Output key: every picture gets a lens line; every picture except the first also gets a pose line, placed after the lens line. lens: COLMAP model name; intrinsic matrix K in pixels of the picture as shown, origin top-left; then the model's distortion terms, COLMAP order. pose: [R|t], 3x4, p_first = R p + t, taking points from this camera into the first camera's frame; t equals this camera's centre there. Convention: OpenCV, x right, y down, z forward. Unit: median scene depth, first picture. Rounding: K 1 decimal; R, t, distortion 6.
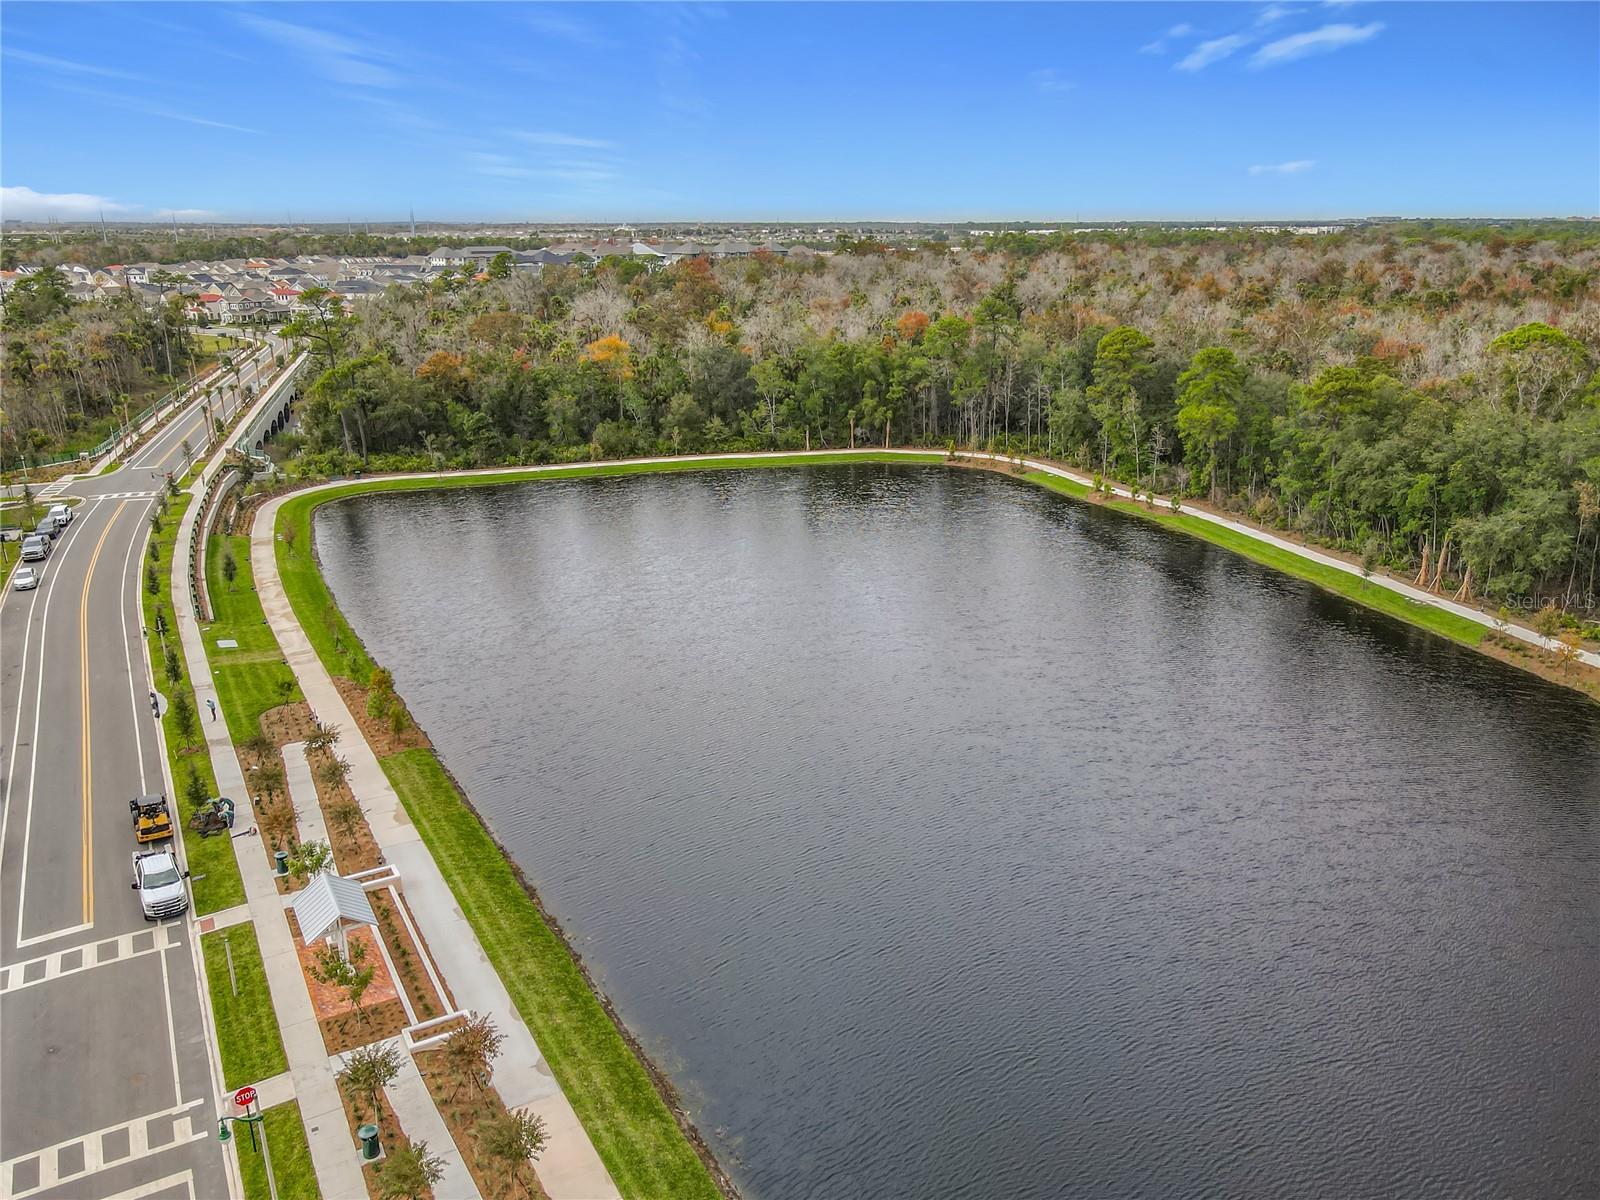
lens RADIAL K [[1180.7, 0, 800.0], [0, 1180.7, 600.0], [0, 0, 1]] dist [-0.002808, 0.002307]
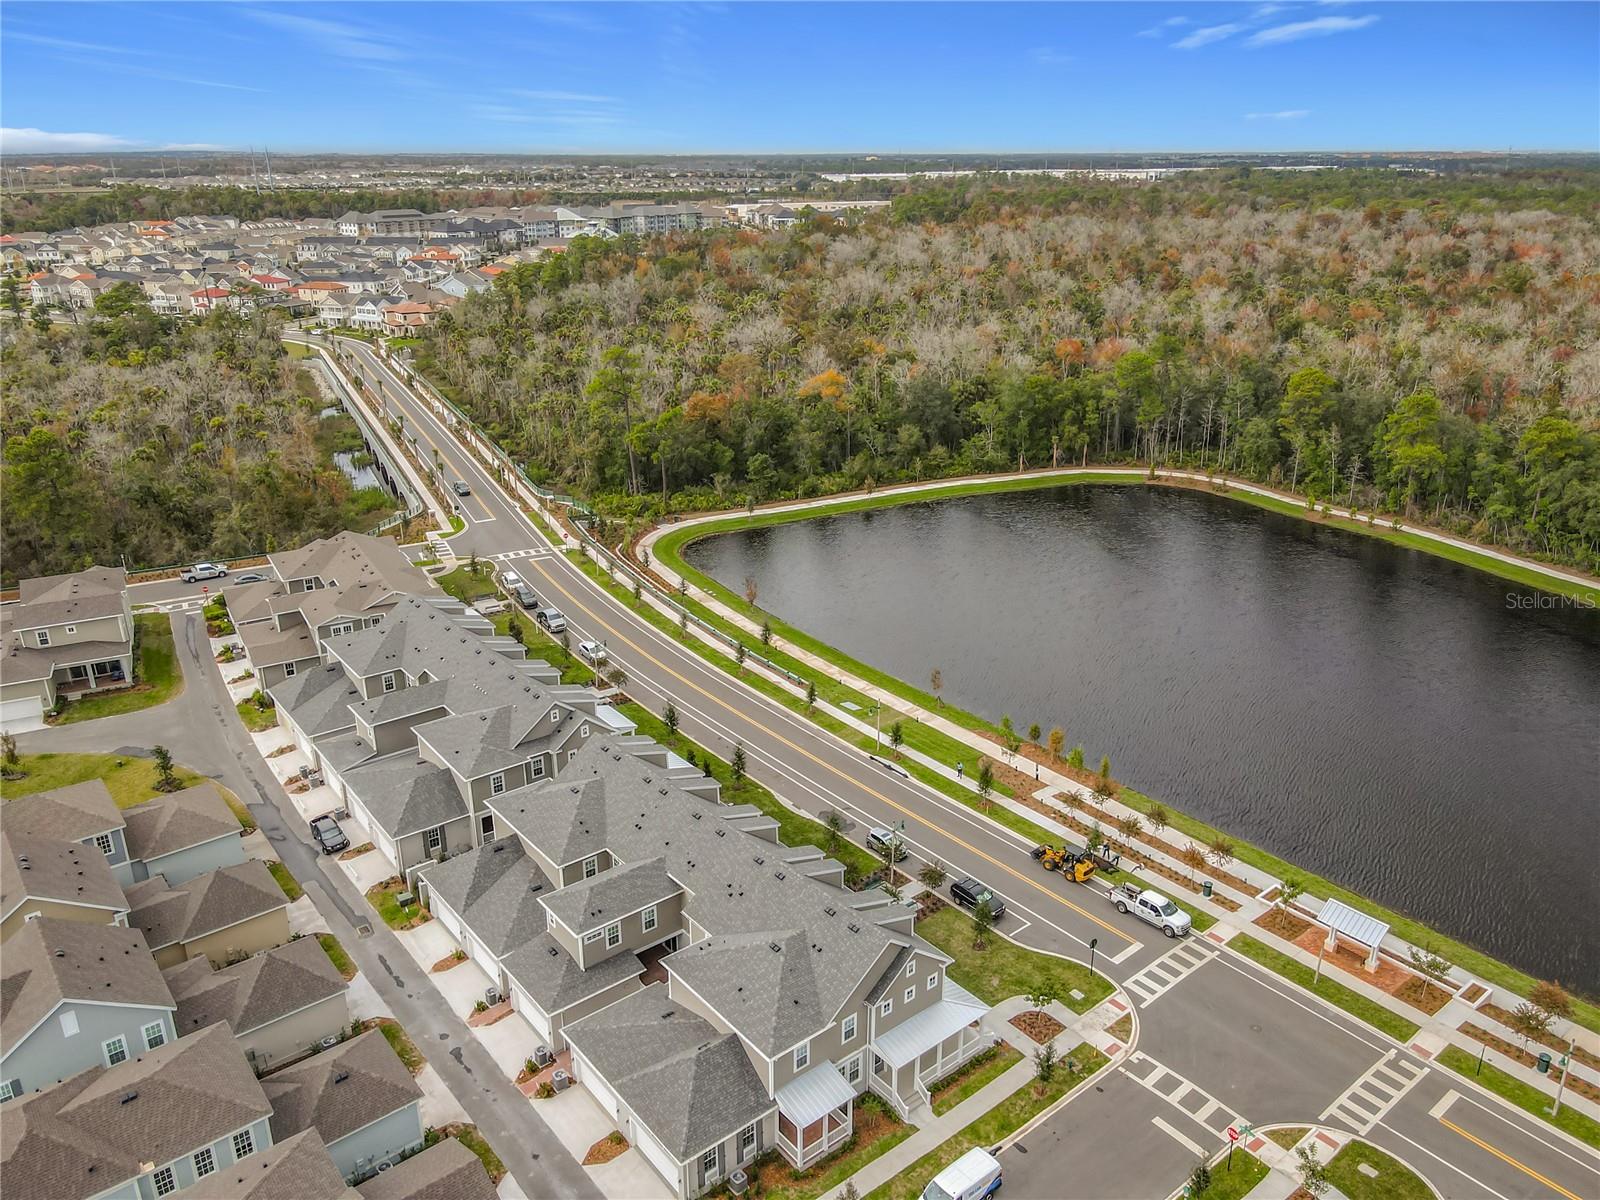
lens RADIAL K [[1131.1, 0, 800.0], [0, 1131.1, 600.0], [0, 0, 1]] dist [0.005657, -0.001210]
pose [[0.997654, -0.042979, 0.053281, -0.296964], [0.040226, 0.997851, 0.051717, -0.072510], [-0.055389, -0.049452, 0.997239, -0.118223]]
